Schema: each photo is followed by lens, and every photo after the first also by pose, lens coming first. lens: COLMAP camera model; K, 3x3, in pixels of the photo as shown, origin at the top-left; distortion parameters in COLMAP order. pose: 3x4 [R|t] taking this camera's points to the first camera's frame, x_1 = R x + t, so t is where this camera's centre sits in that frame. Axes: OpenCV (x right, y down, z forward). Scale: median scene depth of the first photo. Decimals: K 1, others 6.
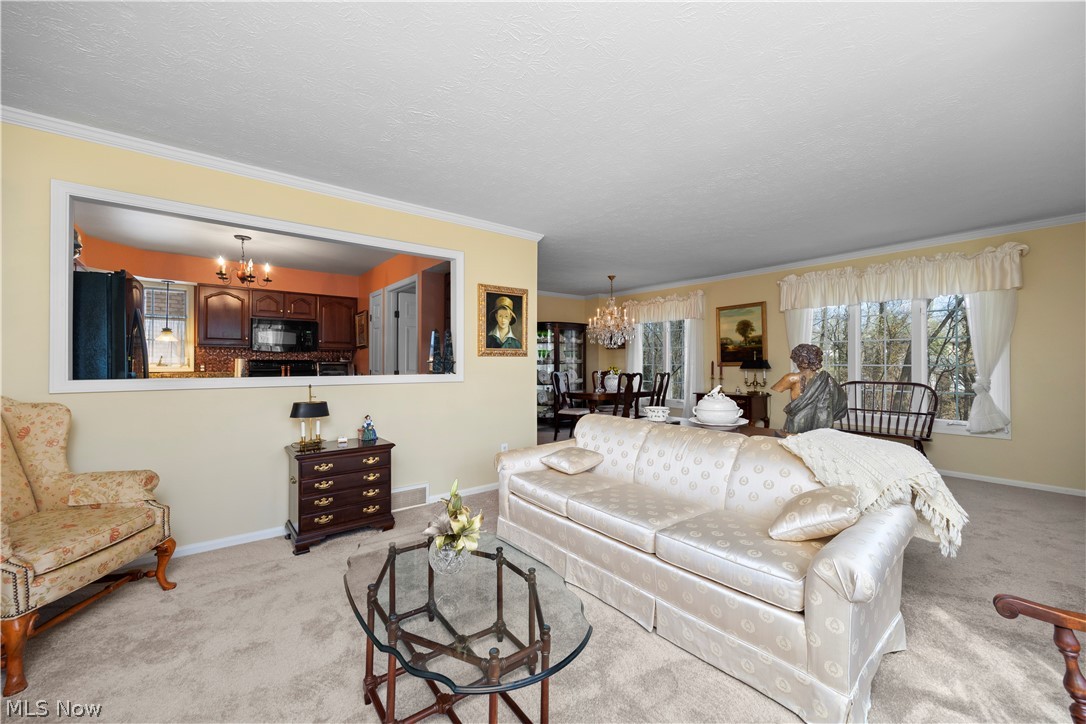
lens RADIAL K [[439.4, 0, 539.2], [0, 439.4, 363.1], [0, 0, 1]] dist [0.008220, -0.000078]
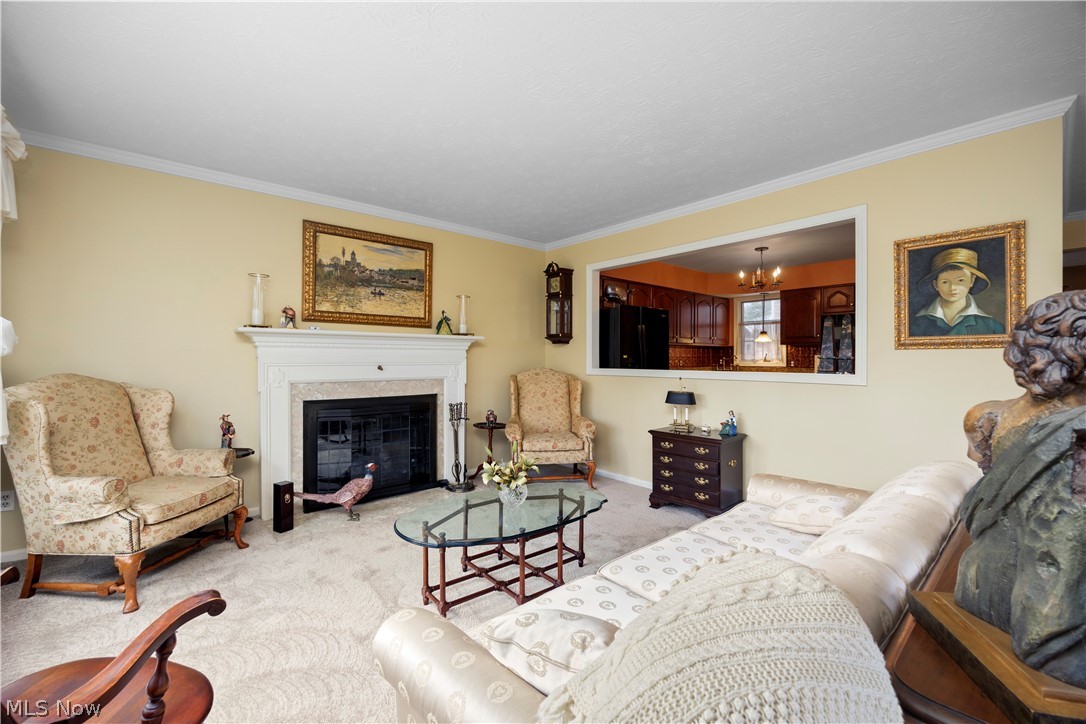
lens RADIAL K [[452.3, 0, 541.2], [0, 452.3, 365.6], [0, 0, 1]] dist [-0.013000, -0.000035]
pose [[0.051948, 0.014799, -0.998540, 0.490945], [-0.000266, 0.999890, 0.014805, -0.000466], [0.998650, -0.000503, 0.051946, 0.397224]]
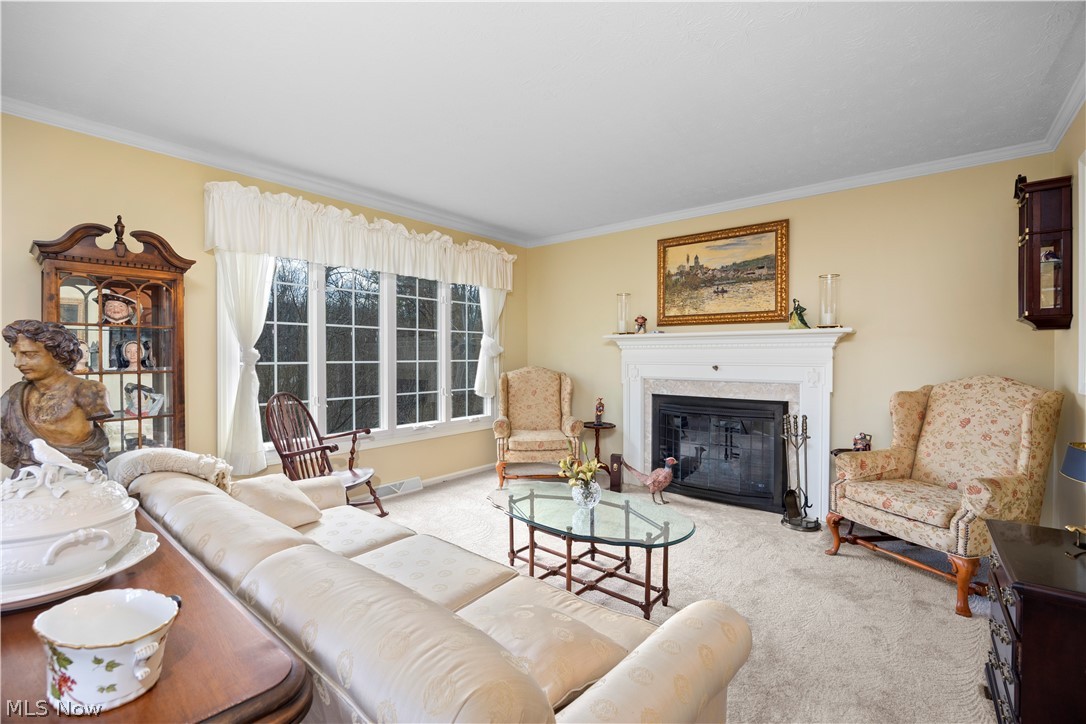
lens RADIAL K [[478.4, 0, 532.9], [0, 478.4, 364.6], [0, 0, 1]] dist [-0.013238, -0.000414]
pose [[-0.978868, -0.002702, -0.204477, 0.090844], [-0.005180, 0.999920, 0.011582, 0.002370], [0.204429, 0.012397, -0.978803, 0.996974]]
